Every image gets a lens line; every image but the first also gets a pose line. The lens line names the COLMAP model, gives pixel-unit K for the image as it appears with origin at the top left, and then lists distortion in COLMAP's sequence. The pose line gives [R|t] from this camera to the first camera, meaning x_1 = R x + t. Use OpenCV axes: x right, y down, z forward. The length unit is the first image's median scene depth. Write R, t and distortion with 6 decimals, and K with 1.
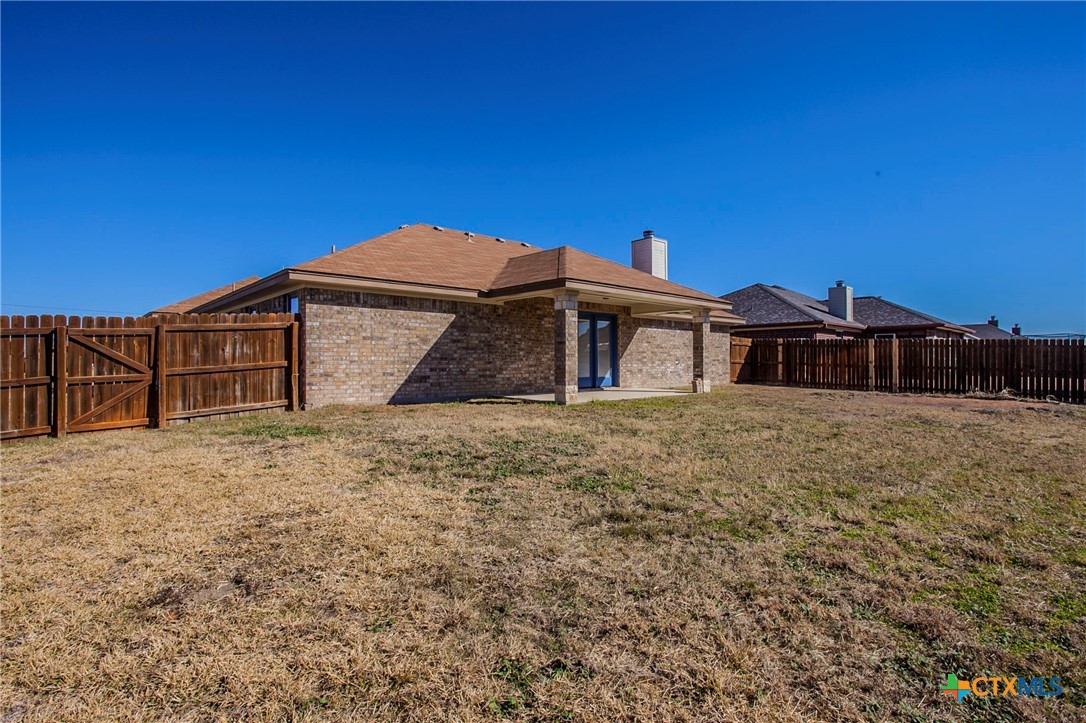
lens RADIAL K [[555.8, 0, 545.2], [0, 555.8, 361.3], [0, 0, 1]] dist [-0.020745, 0.002355]
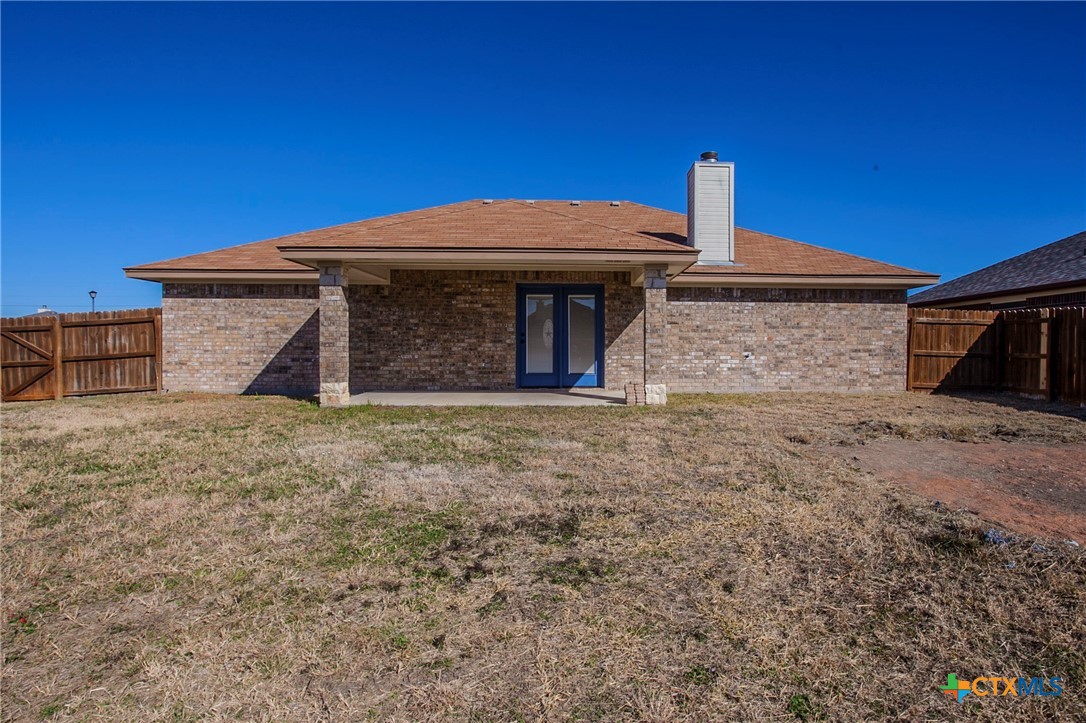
lens RADIAL K [[555.8, 0, 543.4], [0, 555.8, 361.4], [0, 0, 1]] dist [-0.020745, 0.002355]
pose [[0.749853, 0.017152, -0.661382, 0.757135], [-0.002681, 0.999734, 0.022887, -0.004915], [0.661599, -0.015389, 0.749700, 0.596773]]
